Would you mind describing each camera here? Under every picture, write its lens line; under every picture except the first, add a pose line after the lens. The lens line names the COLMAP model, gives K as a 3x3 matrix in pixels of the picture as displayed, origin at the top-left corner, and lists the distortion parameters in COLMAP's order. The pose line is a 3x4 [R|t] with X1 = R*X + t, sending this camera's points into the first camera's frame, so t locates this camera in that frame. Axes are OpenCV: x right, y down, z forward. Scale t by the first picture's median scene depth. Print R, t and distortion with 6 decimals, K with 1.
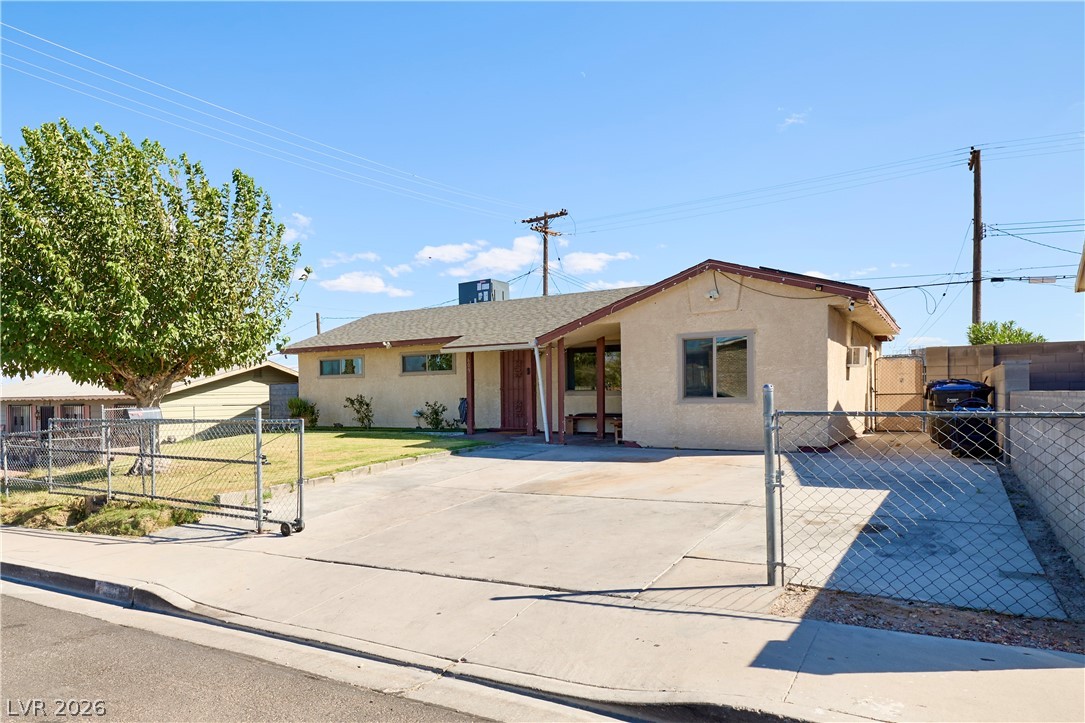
lens RADIAL K [[462.9, 0, 542.5], [0, 462.9, 361.5], [0, 0, 1]] dist [0.000942, 0.000161]
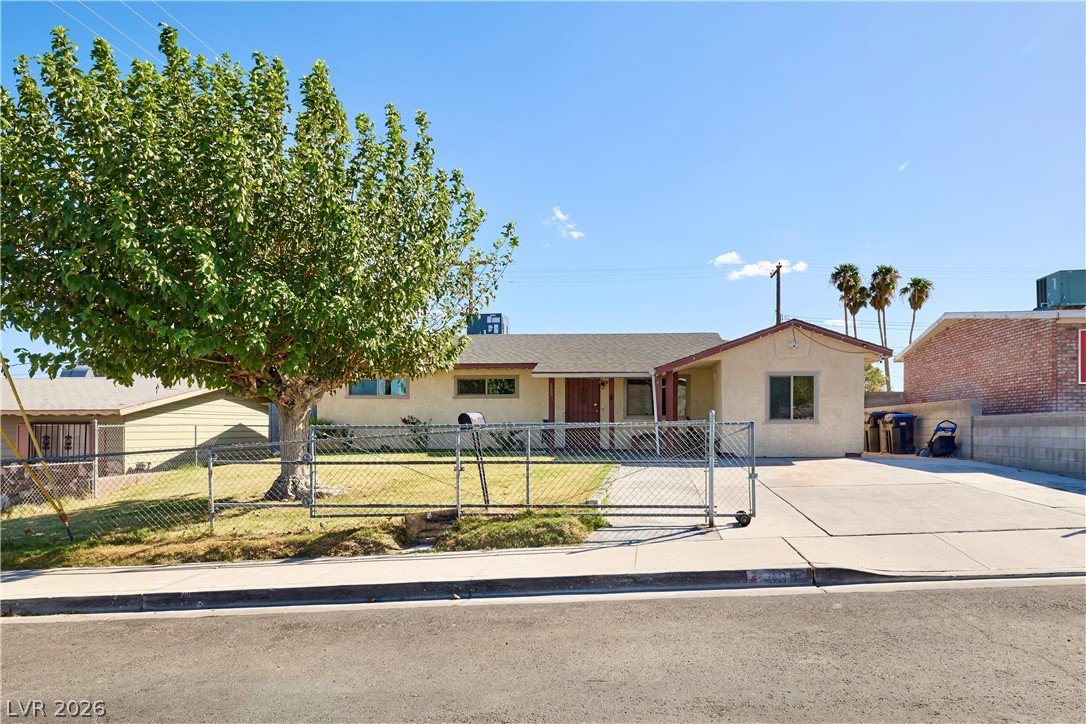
lens RADIAL K [[409.3, 0, 542.9], [0, 409.3, 393.5], [0, 0, 1]] dist [-0.000110, 0.000001]
pose [[0.927293, 0.042260, 0.371942, -0.745774], [-0.036816, 0.999086, -0.021727, 0.053382], [-0.372521, 0.006454, 0.928001, 0.145207]]
